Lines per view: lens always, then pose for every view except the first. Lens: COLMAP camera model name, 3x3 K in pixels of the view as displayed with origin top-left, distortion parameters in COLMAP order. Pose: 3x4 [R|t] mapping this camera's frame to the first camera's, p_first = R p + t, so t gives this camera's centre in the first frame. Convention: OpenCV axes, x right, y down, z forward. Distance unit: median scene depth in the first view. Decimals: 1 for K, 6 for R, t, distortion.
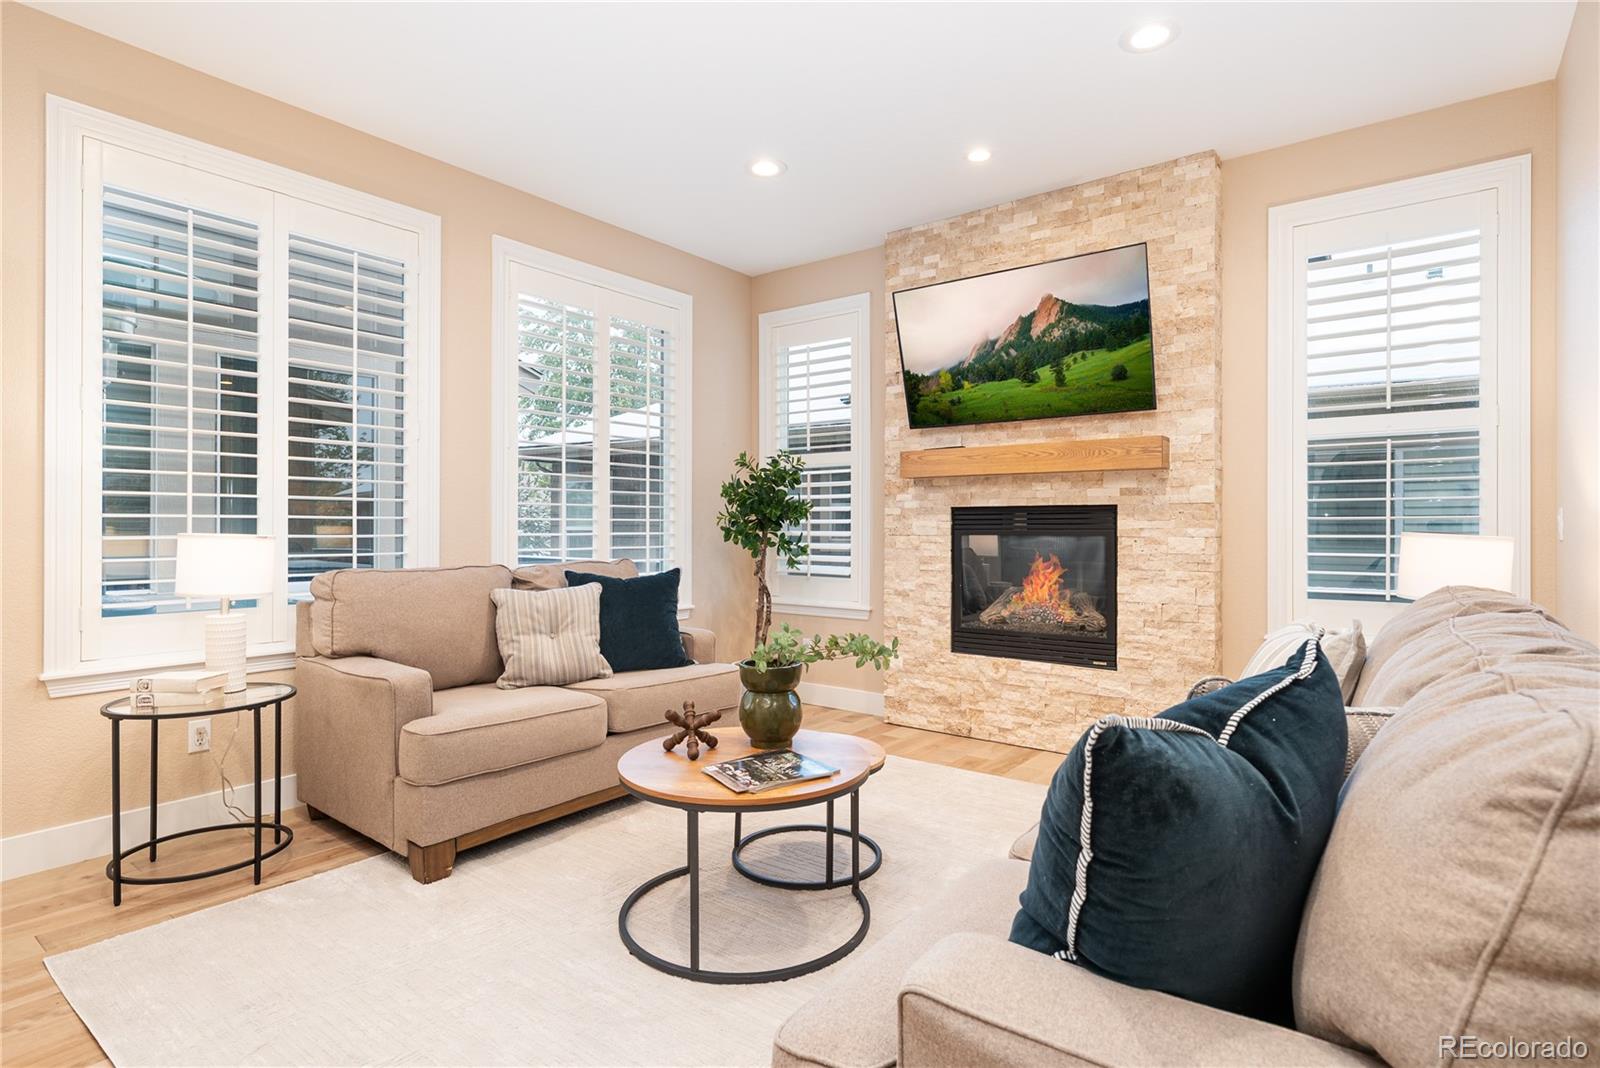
lens RADIAL K [[836.0, 0, 804.8], [0, 836.0, 531.8], [0, 0, 1]] dist [0.002941, -0.000104]
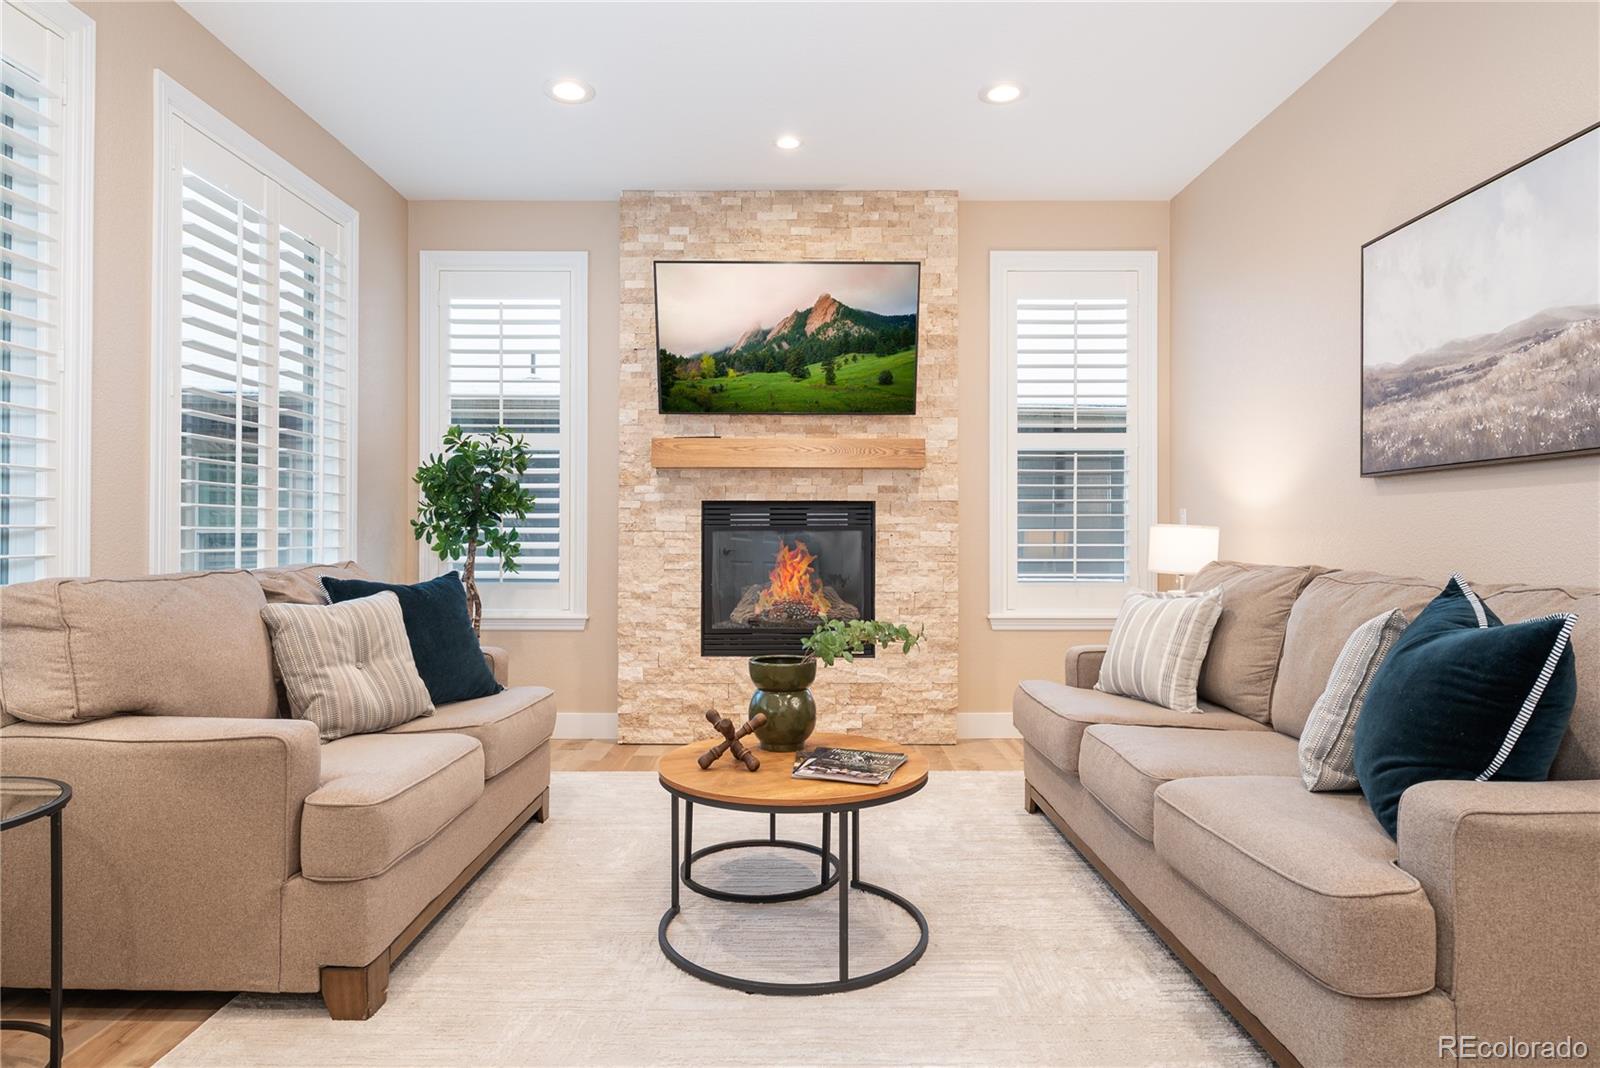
lens RADIAL K [[968.0, 0, 797.7], [0, 968.0, 536.2], [0, 0, 1]] dist [0.004858, -0.003712]
pose [[0.784684, -0.001478, 0.619895, -0.459439], [0.003439, 0.999992, -0.001969, 0.013886], [-0.619887, 0.003677, 0.784683, 0.095014]]
